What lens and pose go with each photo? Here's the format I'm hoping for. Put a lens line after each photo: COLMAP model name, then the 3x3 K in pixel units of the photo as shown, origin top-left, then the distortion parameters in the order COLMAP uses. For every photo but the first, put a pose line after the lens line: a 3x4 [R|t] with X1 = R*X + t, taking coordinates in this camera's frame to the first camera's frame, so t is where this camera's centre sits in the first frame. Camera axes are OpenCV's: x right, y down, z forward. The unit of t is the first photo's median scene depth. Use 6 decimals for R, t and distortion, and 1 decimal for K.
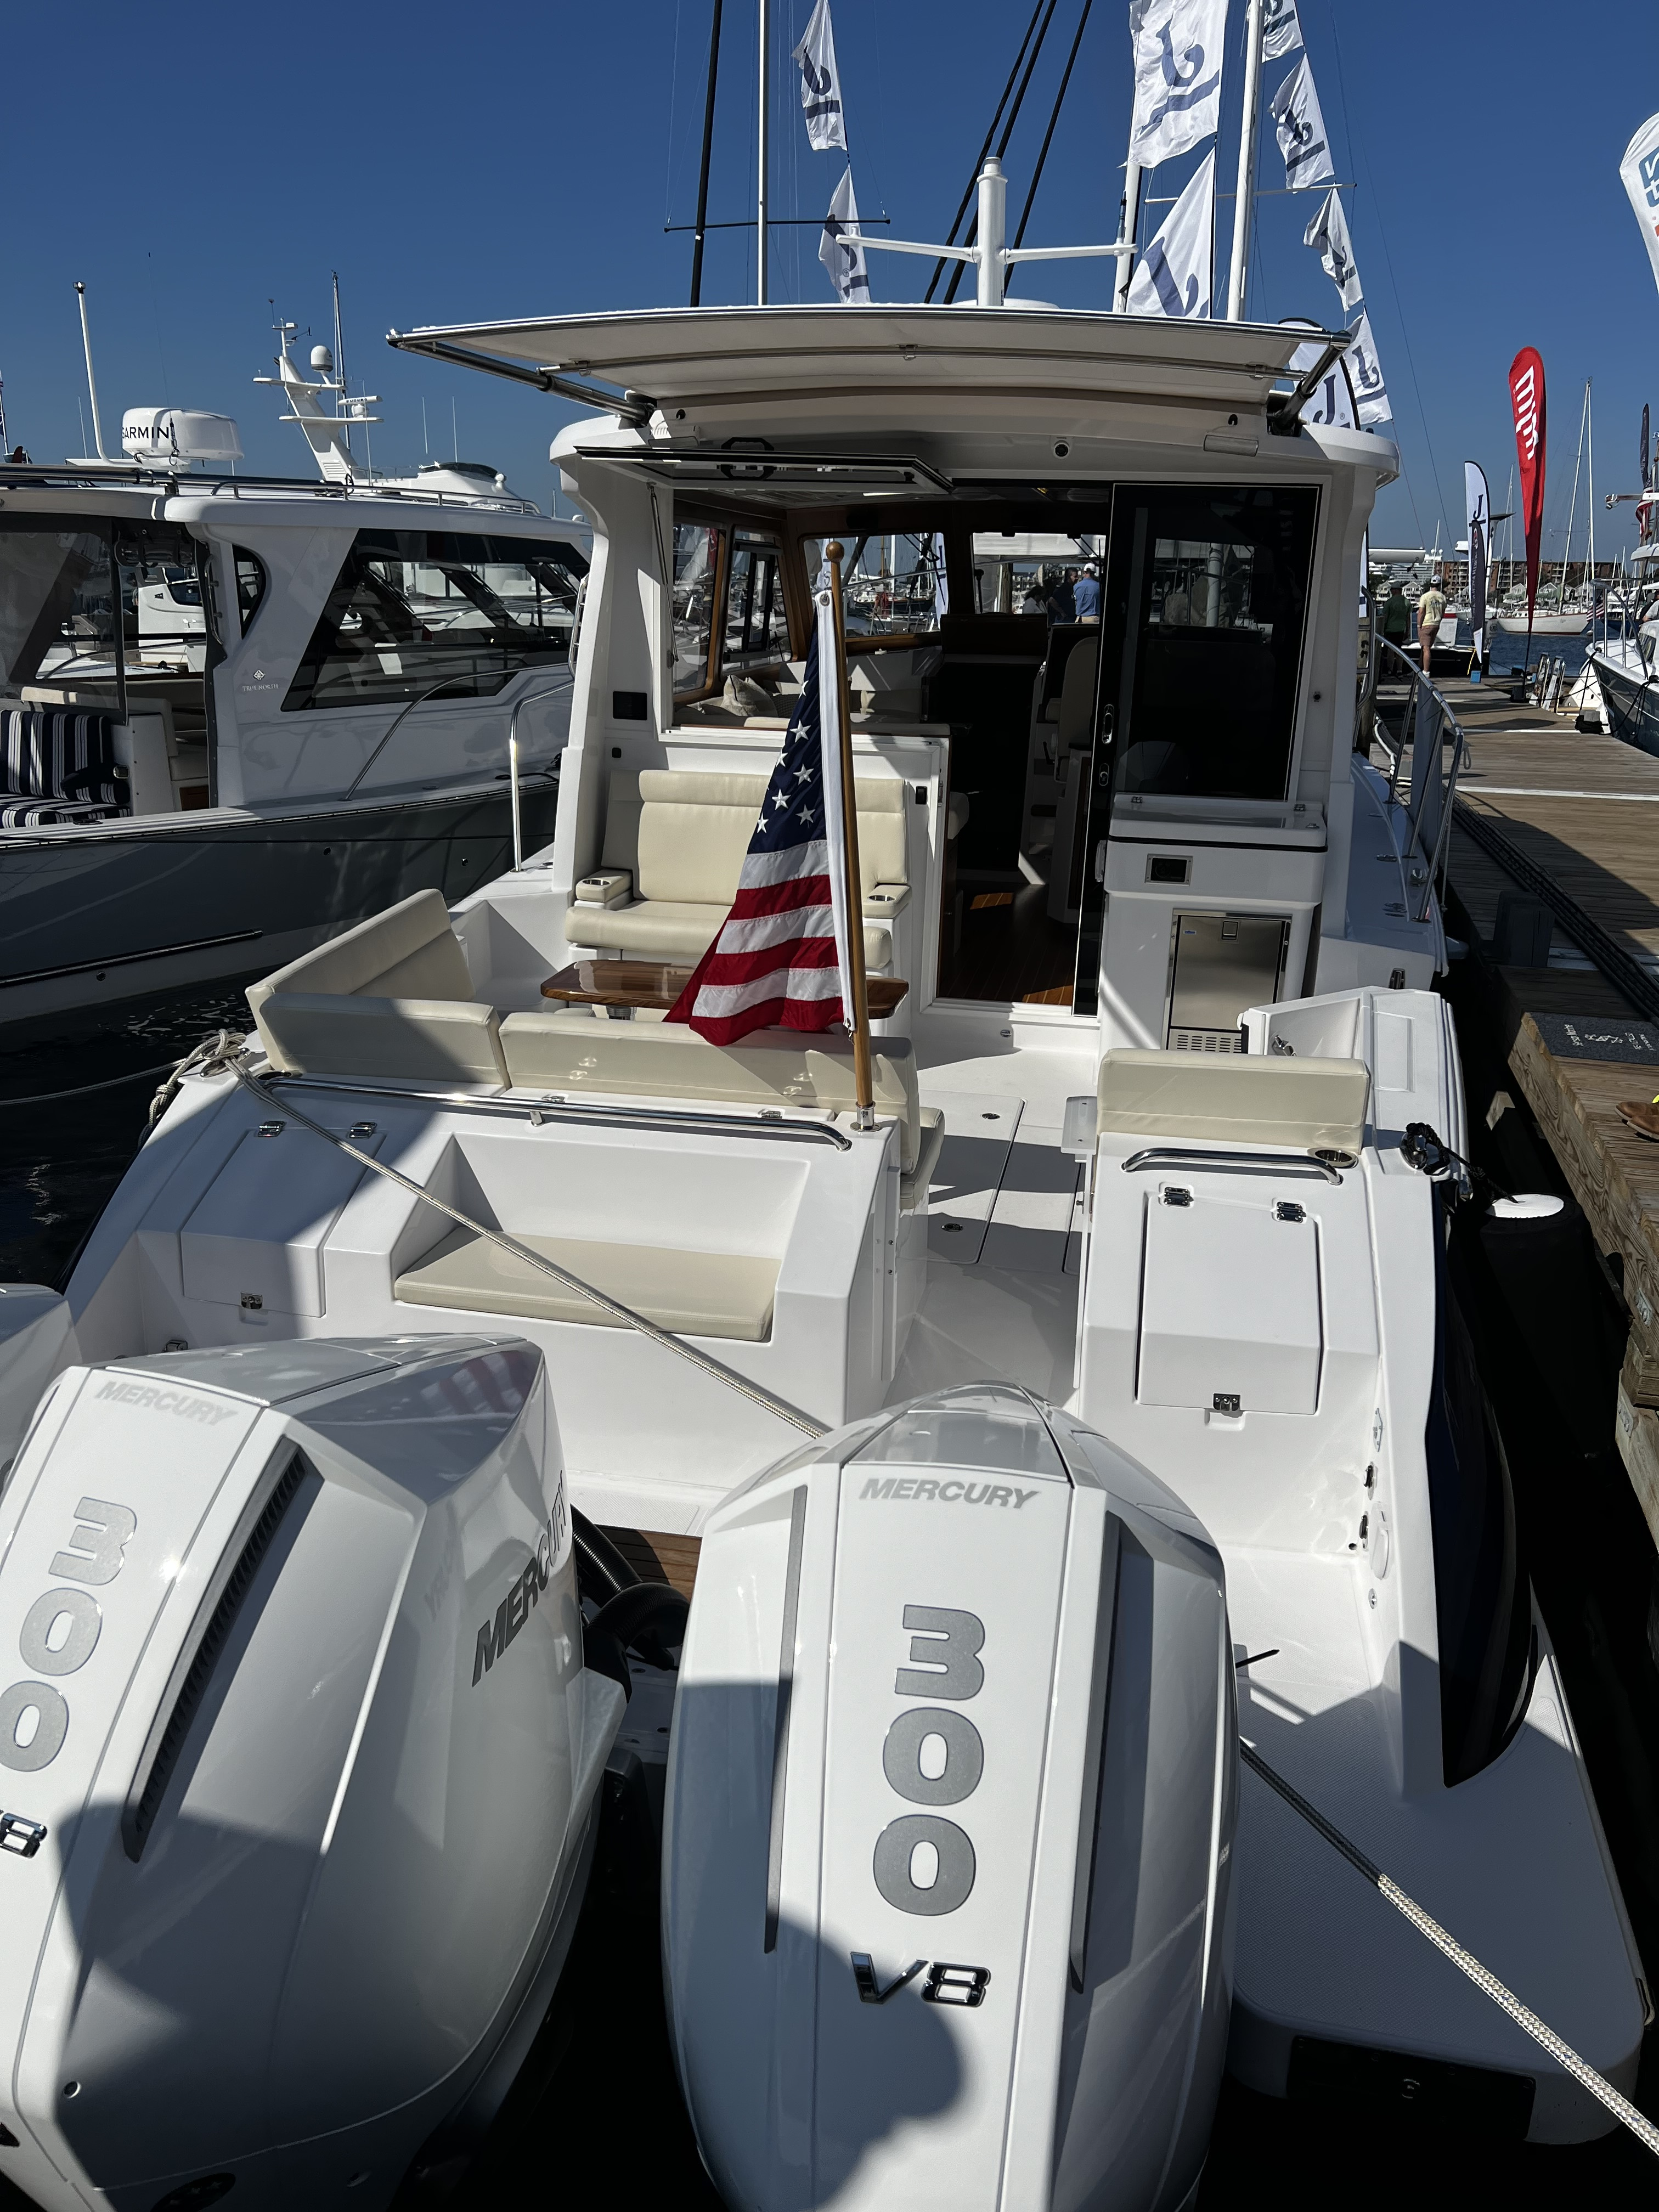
lens RADIAL K [[1652.2, 0, 845.9], [0, 1652.2, 1128.2], [0, 0, 1]] dist [0.038105, -0.048963]
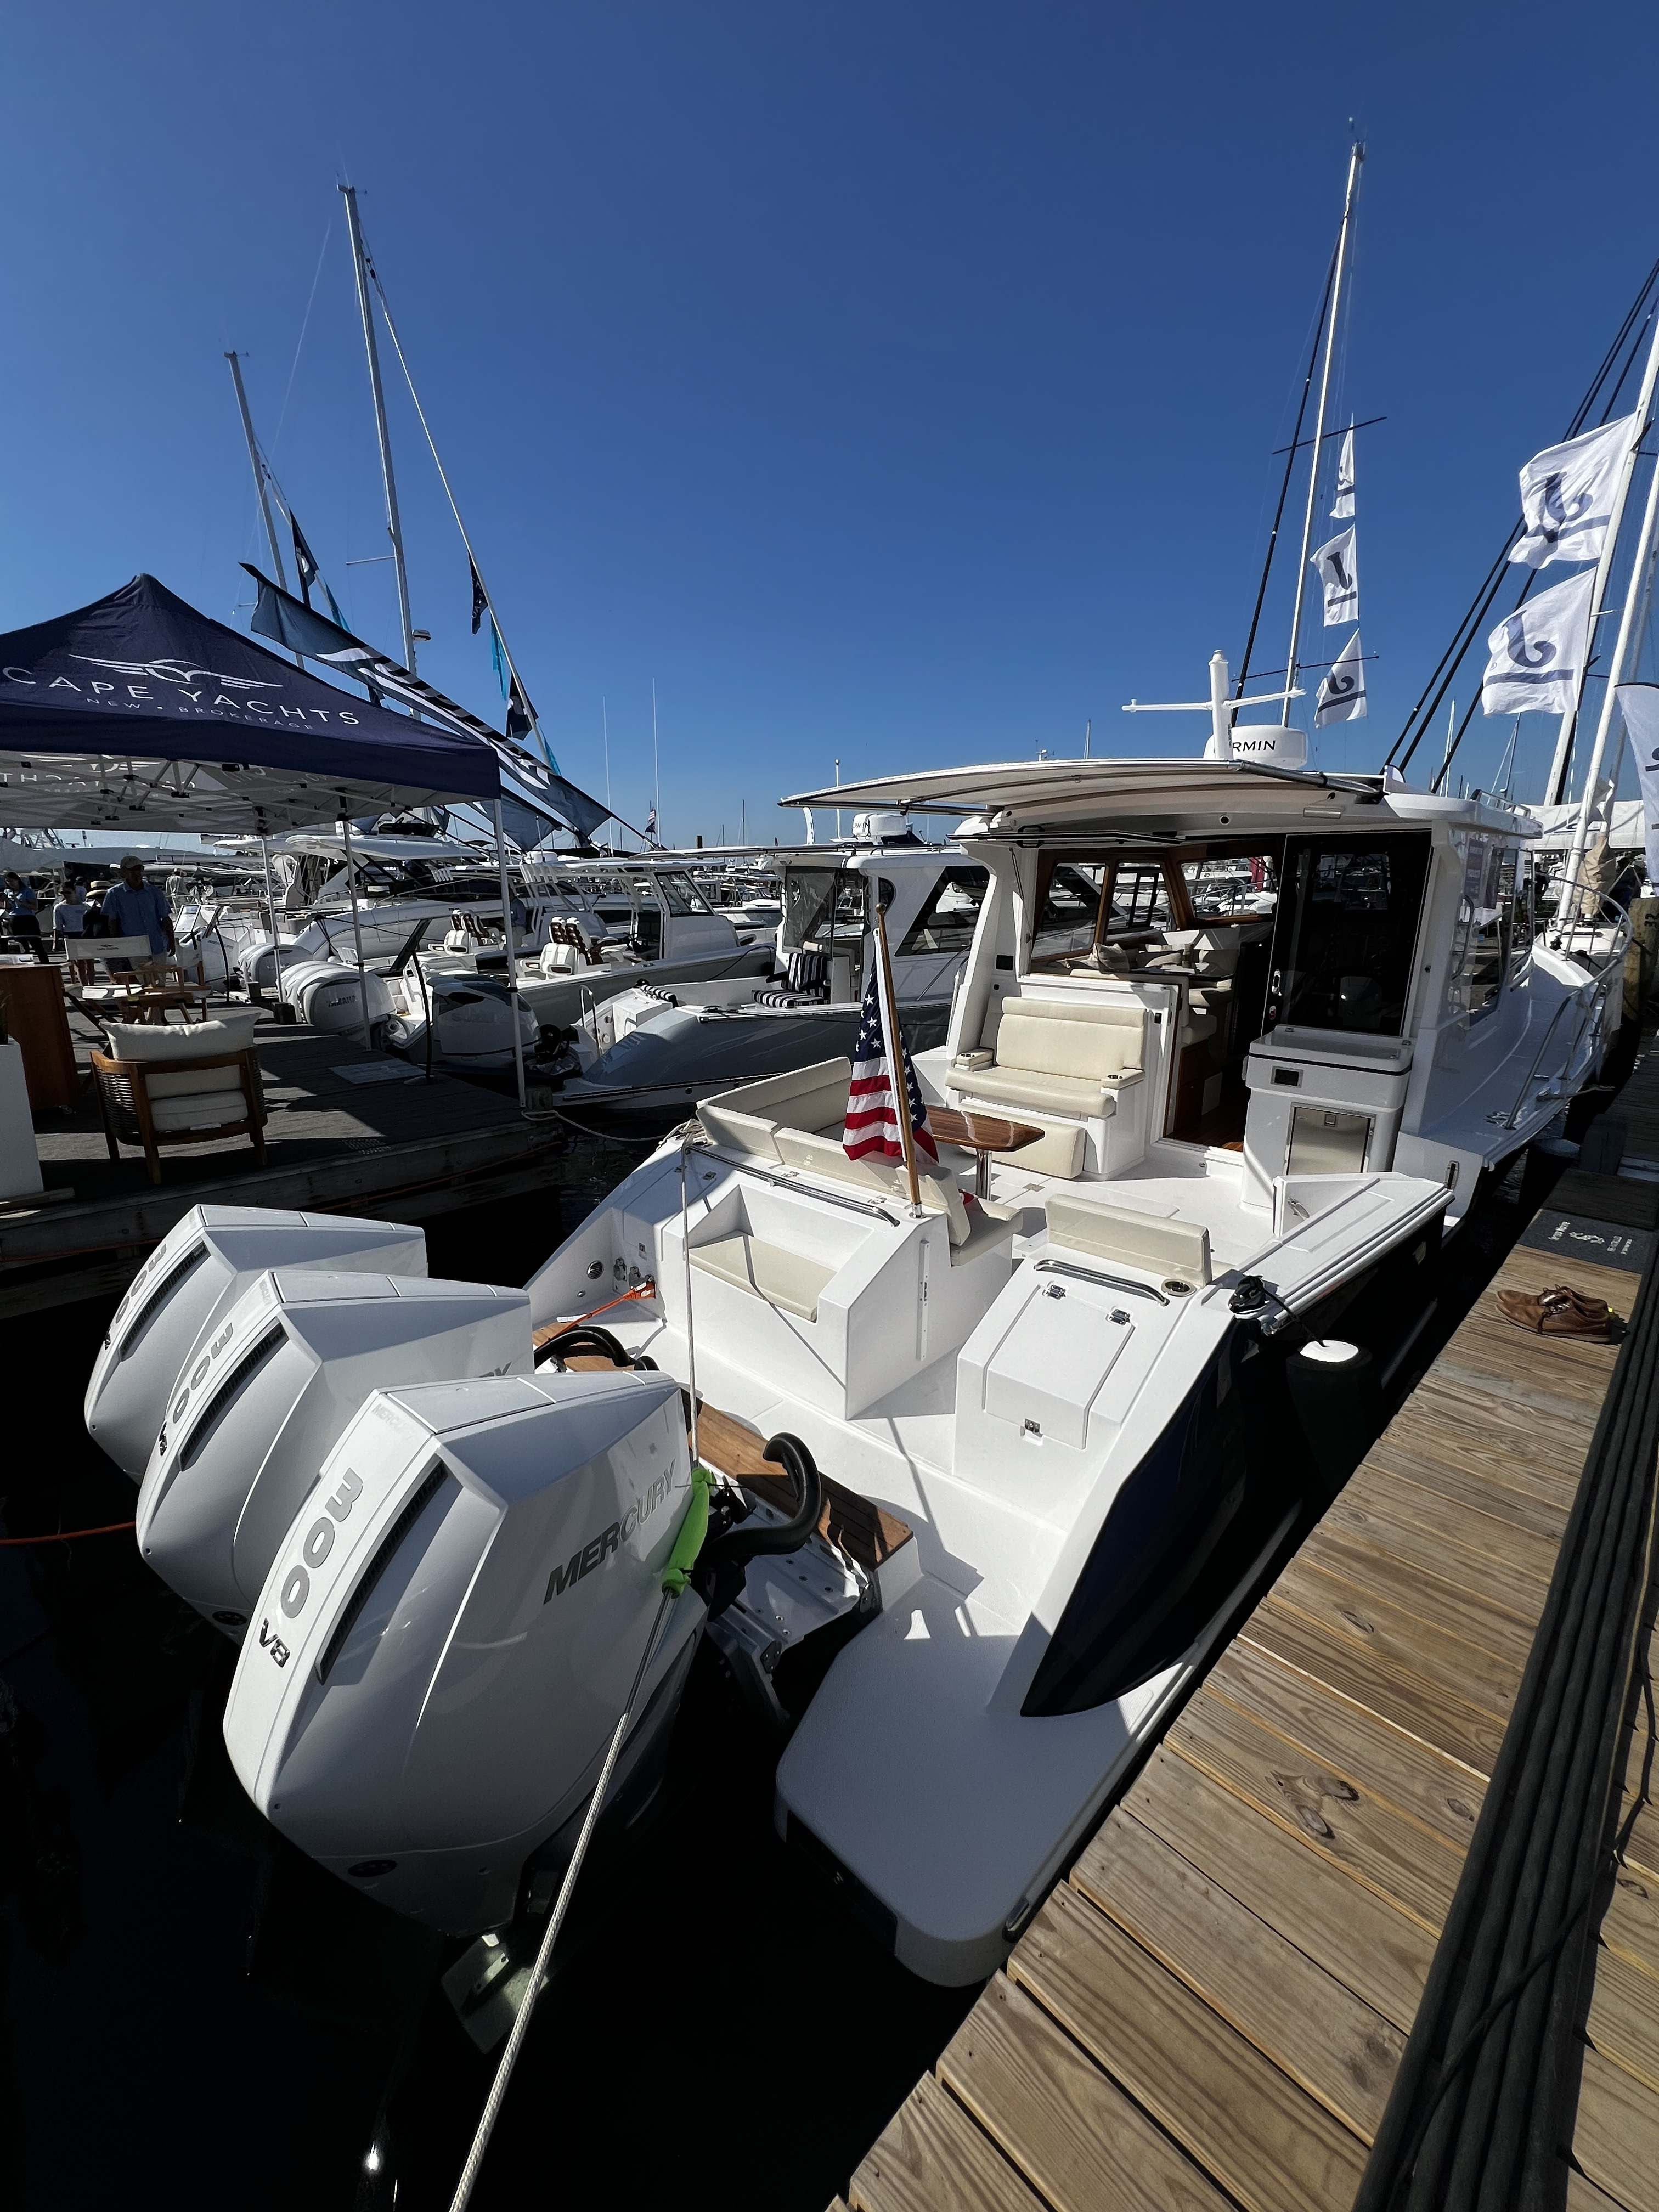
lens RADIAL K [[878.8, 0, 825.9], [0, 878.8, 1110.8], [0, 0, 1]] dist [-0.010927, 0.000326]
pose [[0.849225, 0.108529, -0.516757, 0.285099], [-0.136537, 0.990500, -0.016357, -0.059013], [0.510073, 0.084447, 0.855976, 0.090095]]
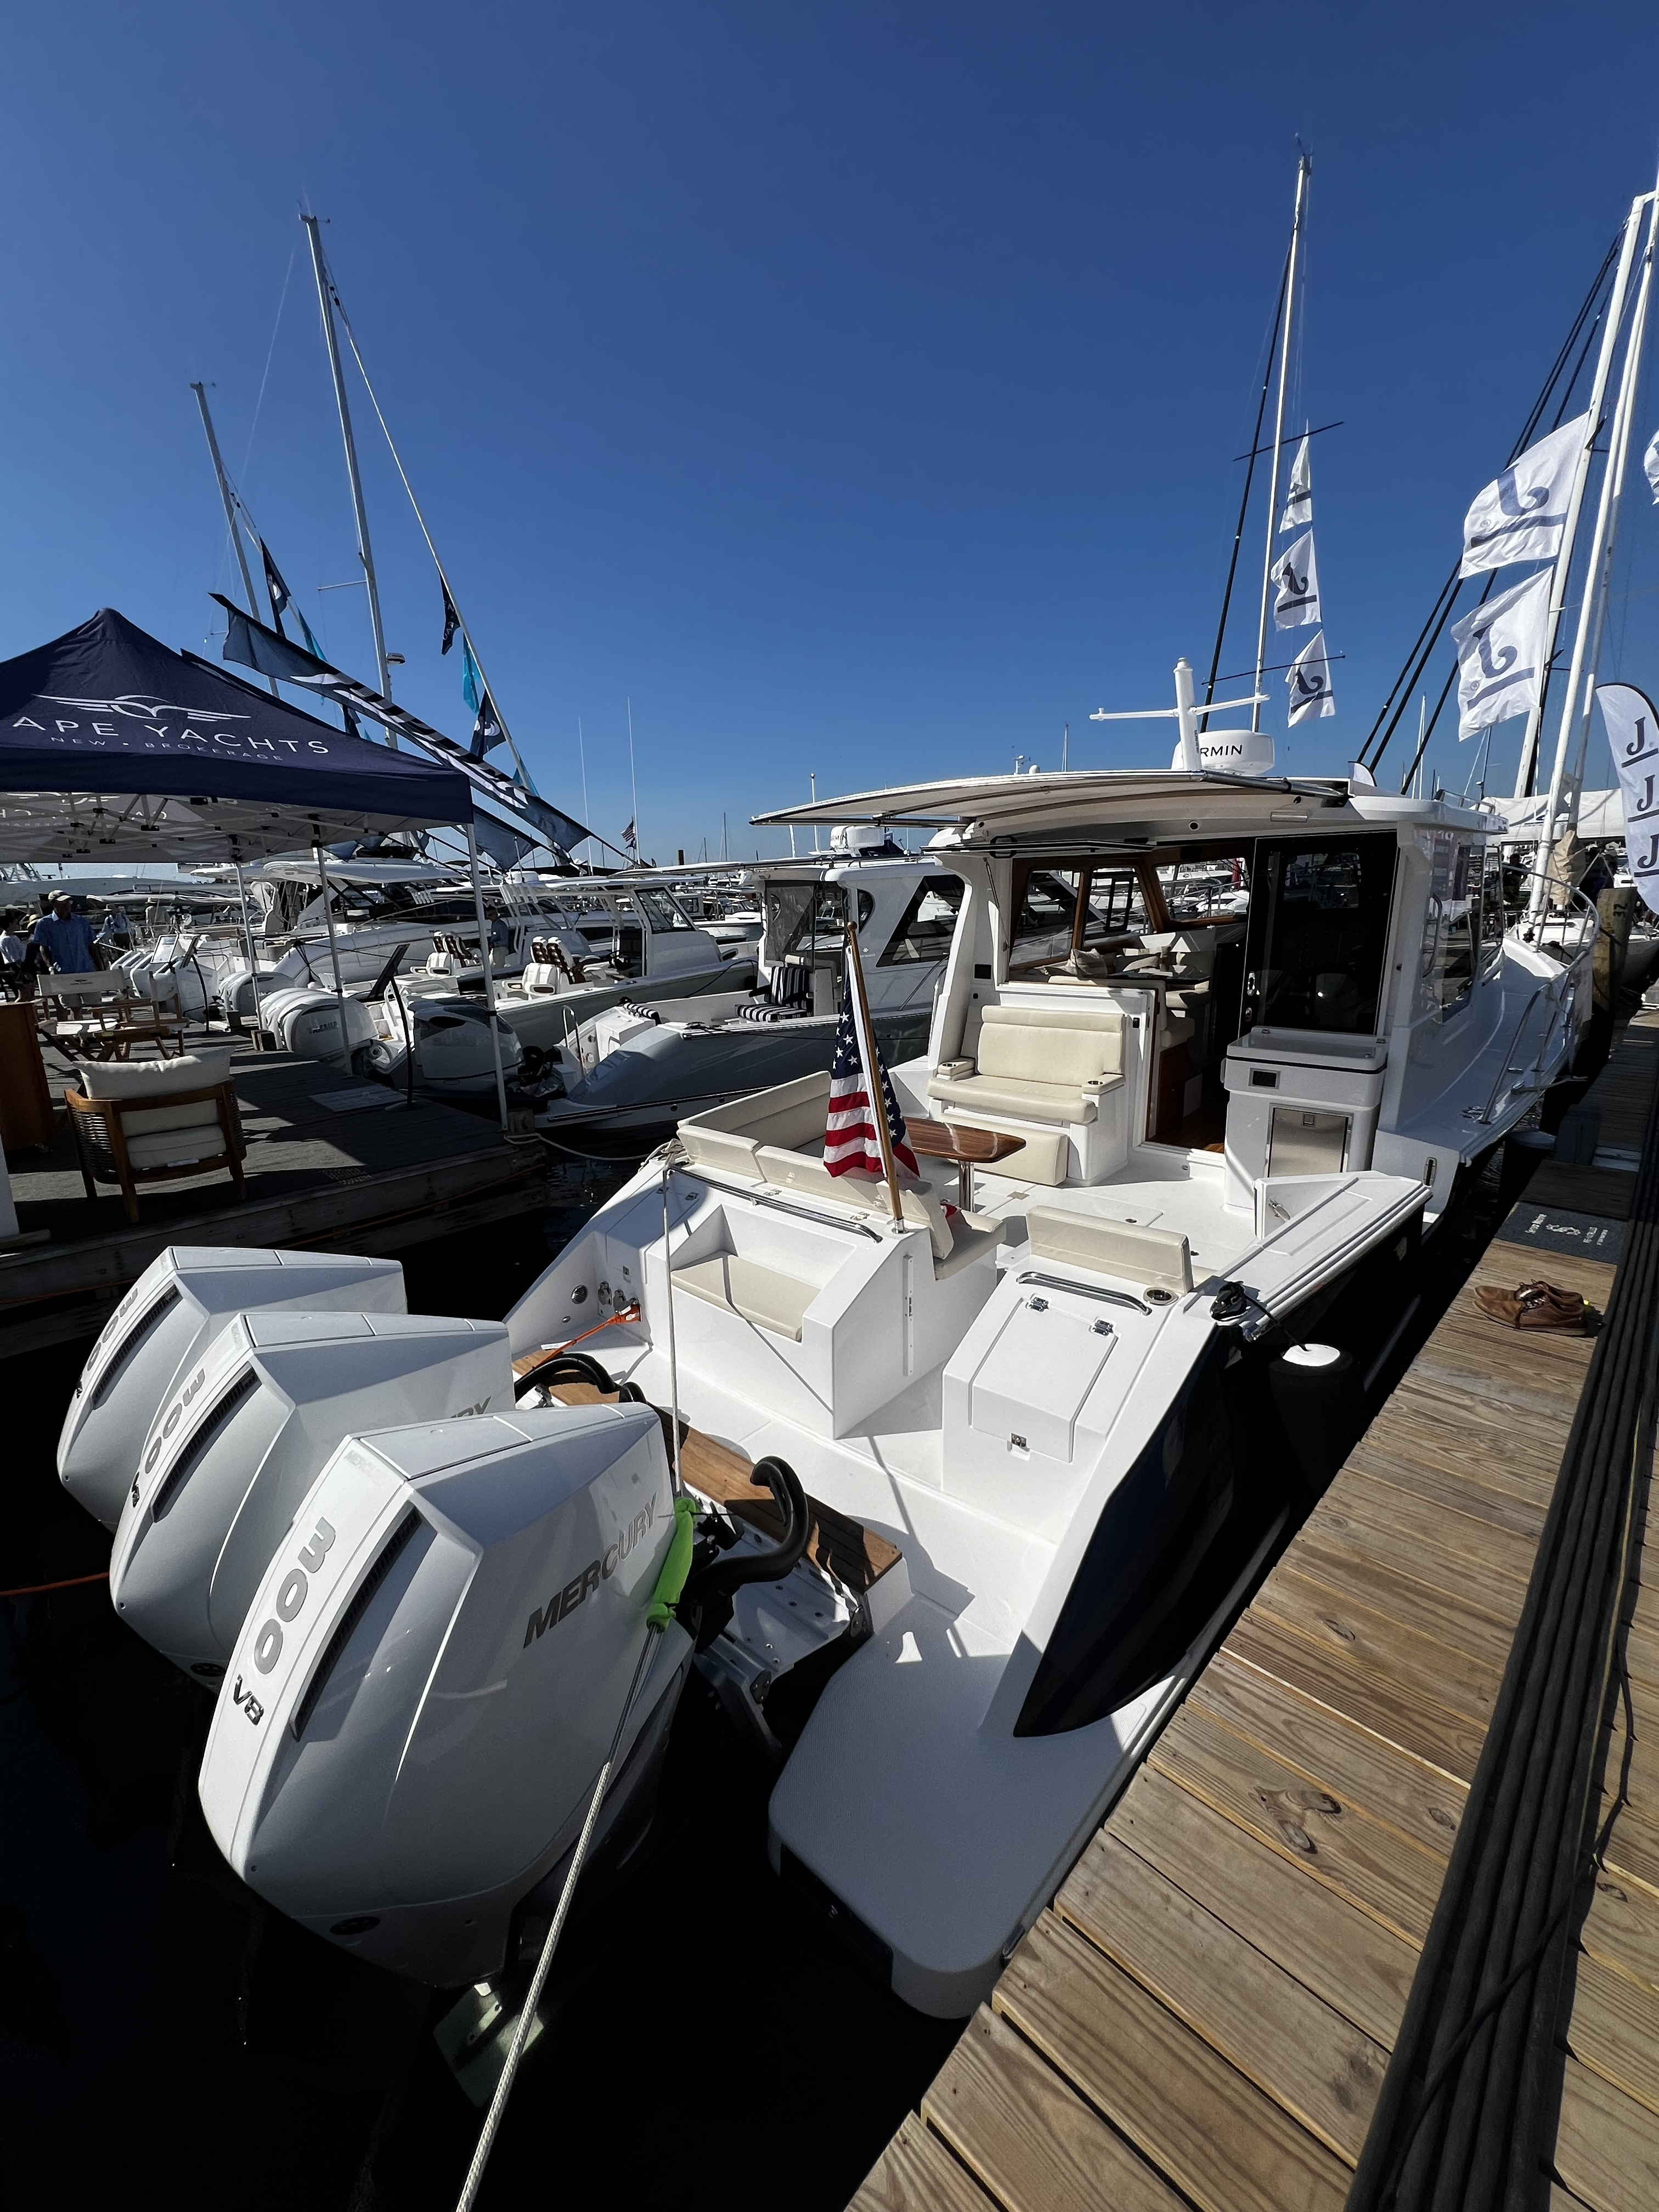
lens RADIAL K [[878.8, 0, 827.4], [0, 878.8, 1110.8], [0, 0, 1]] dist [-0.010927, 0.000326]
pose [[0.858962, 0.076076, -0.506356, 0.291731], [-0.104830, 0.994082, -0.028477, -0.066349], [0.501193, 0.077542, 0.861854, 0.092854]]
